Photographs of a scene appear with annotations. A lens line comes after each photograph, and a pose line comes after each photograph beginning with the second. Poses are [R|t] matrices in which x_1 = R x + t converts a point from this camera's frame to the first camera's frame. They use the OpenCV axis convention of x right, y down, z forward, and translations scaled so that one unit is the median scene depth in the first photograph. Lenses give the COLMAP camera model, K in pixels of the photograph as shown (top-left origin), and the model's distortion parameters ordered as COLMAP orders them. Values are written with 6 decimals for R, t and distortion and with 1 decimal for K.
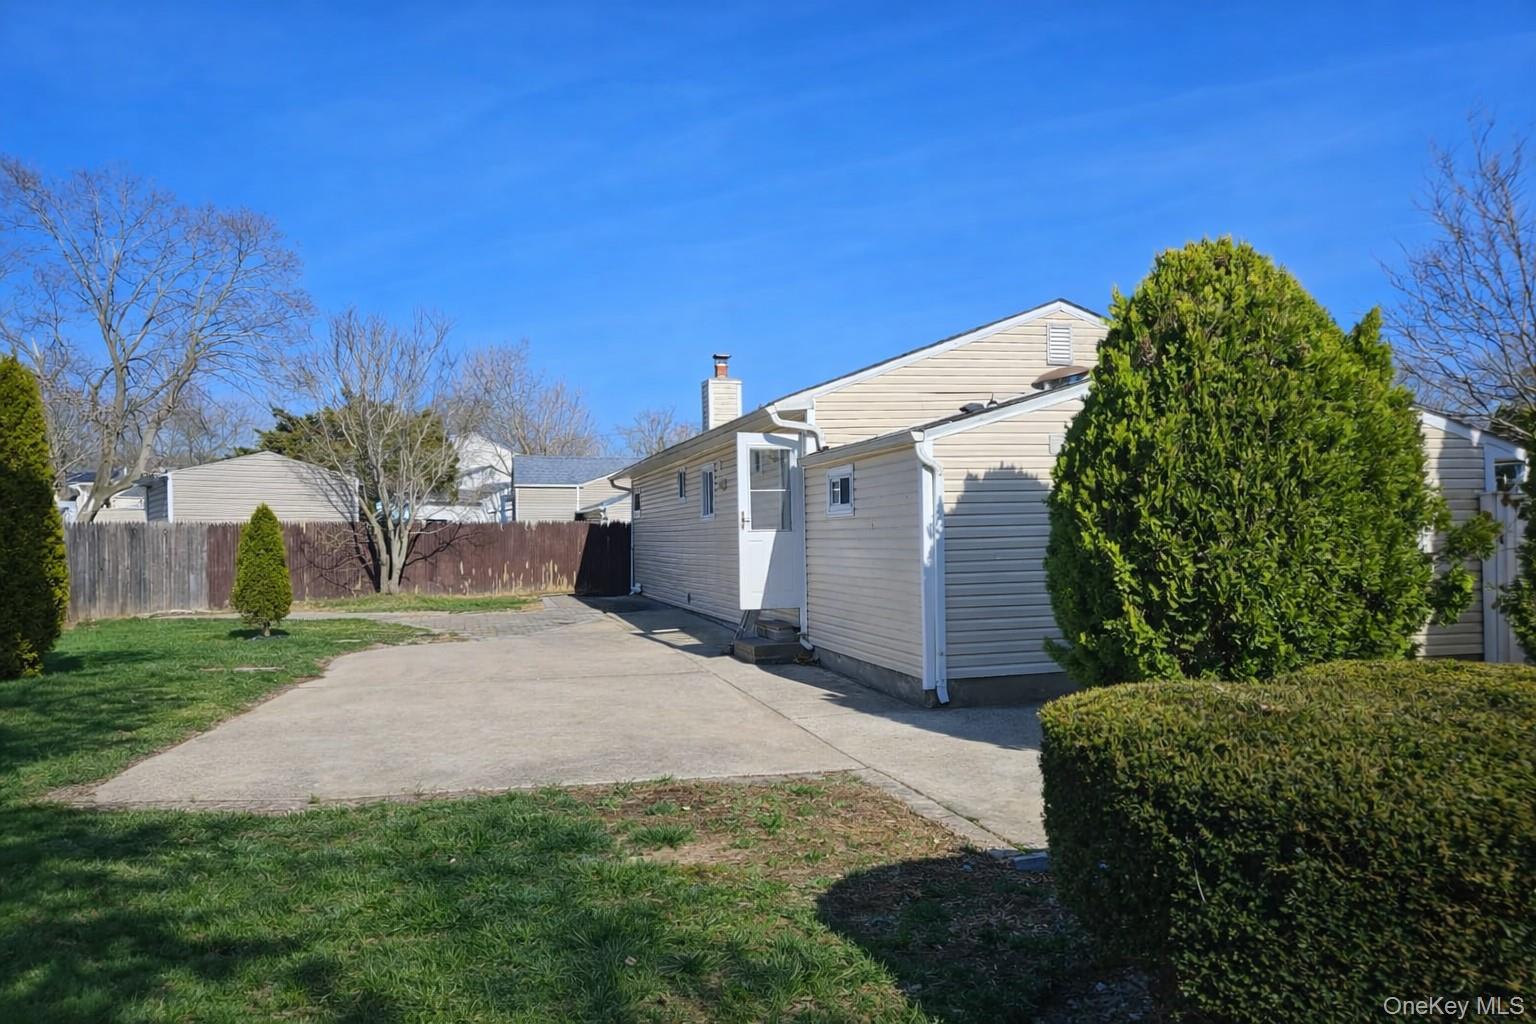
lens RADIAL K [[1019.2, 0, 748.4], [0, 1019.2, 529.6], [0, 0, 1]] dist [0.140885, -0.155426]
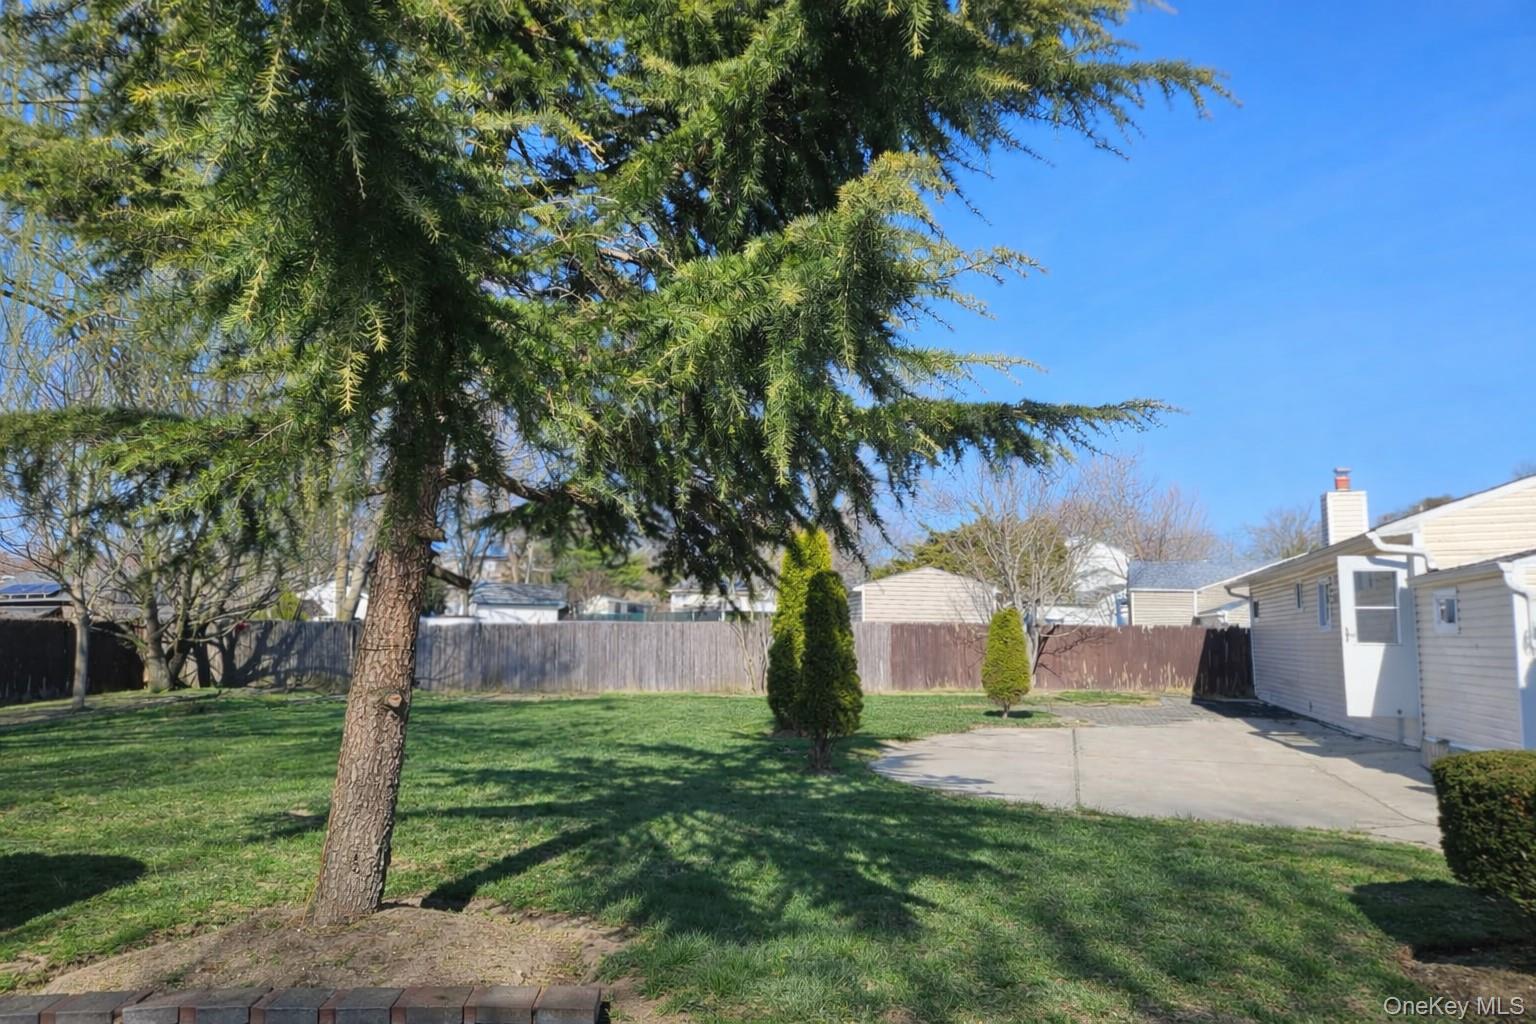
lens RADIAL K [[1019.2, 0, 748.4], [0, 1019.2, 529.6], [0, 0, 1]] dist [0.140885, -0.155426]
pose [[0.839045, -0.037131, -0.542793, 0.041020], [-0.013578, 0.995929, -0.089117, -0.006856], [0.543893, 0.082144, 0.835125, -0.188690]]
